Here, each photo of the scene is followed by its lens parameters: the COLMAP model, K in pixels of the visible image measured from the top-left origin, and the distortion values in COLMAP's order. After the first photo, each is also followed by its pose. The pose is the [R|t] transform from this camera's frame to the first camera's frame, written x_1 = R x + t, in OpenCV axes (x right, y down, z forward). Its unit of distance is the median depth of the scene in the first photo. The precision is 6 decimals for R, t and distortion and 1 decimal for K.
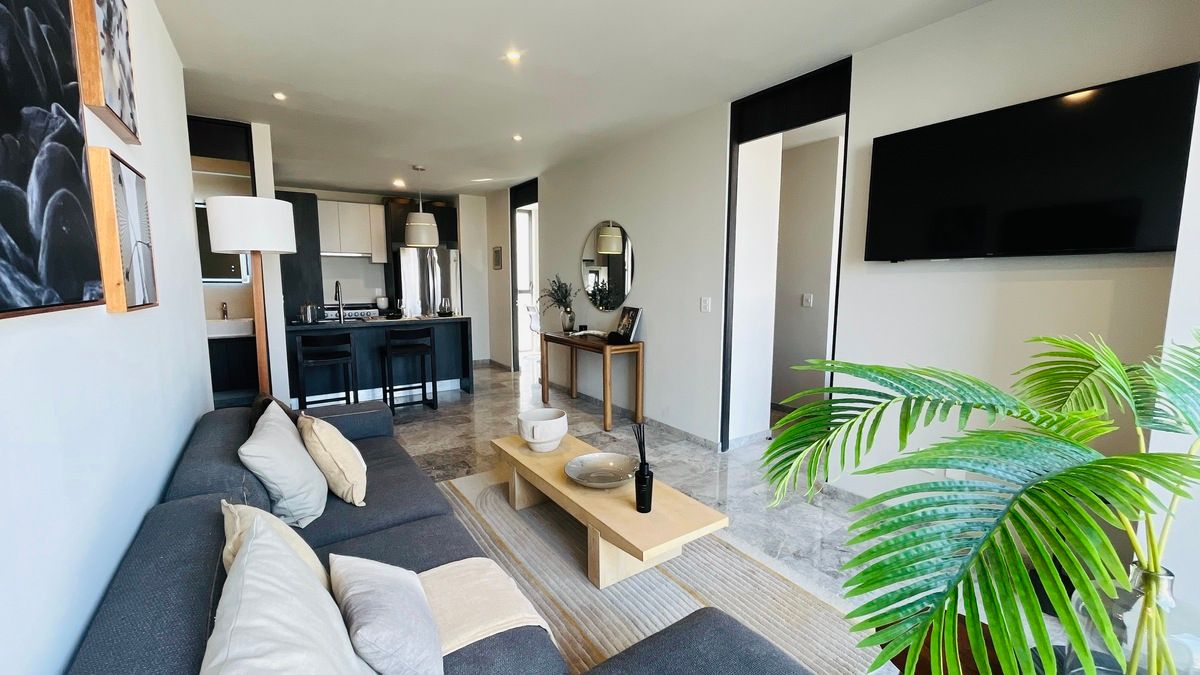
lens RADIAL K [[478.5, 0, 600.0], [0, 478.5, 337.5], [0, 0, 1]] dist [-0.047719, 0.000013]
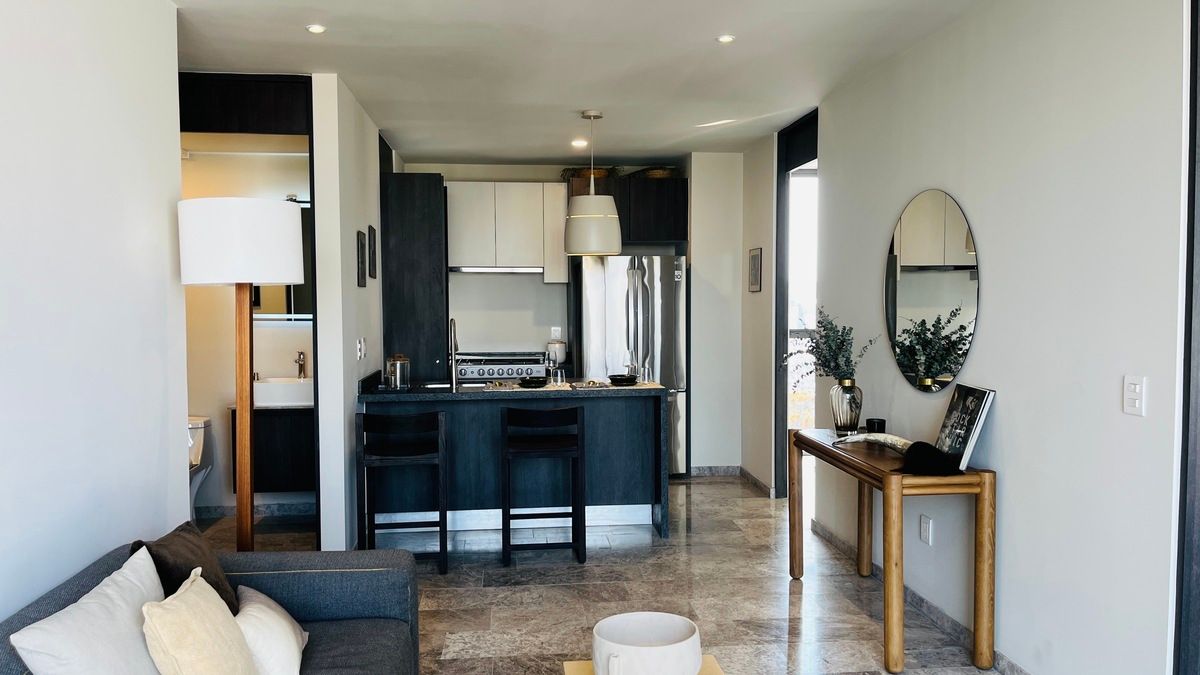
lens RADIAL K [[896.9, 0, 600.0], [0, 896.9, 337.5], [0, 0, 1]] dist [0.002227, -0.003571]
pose [[0.867441, 0.012783, -0.497376, 0.158722], [-0.048678, 0.997054, -0.059272, -0.039304], [0.495154, 0.075626, 0.865508, 0.121299]]
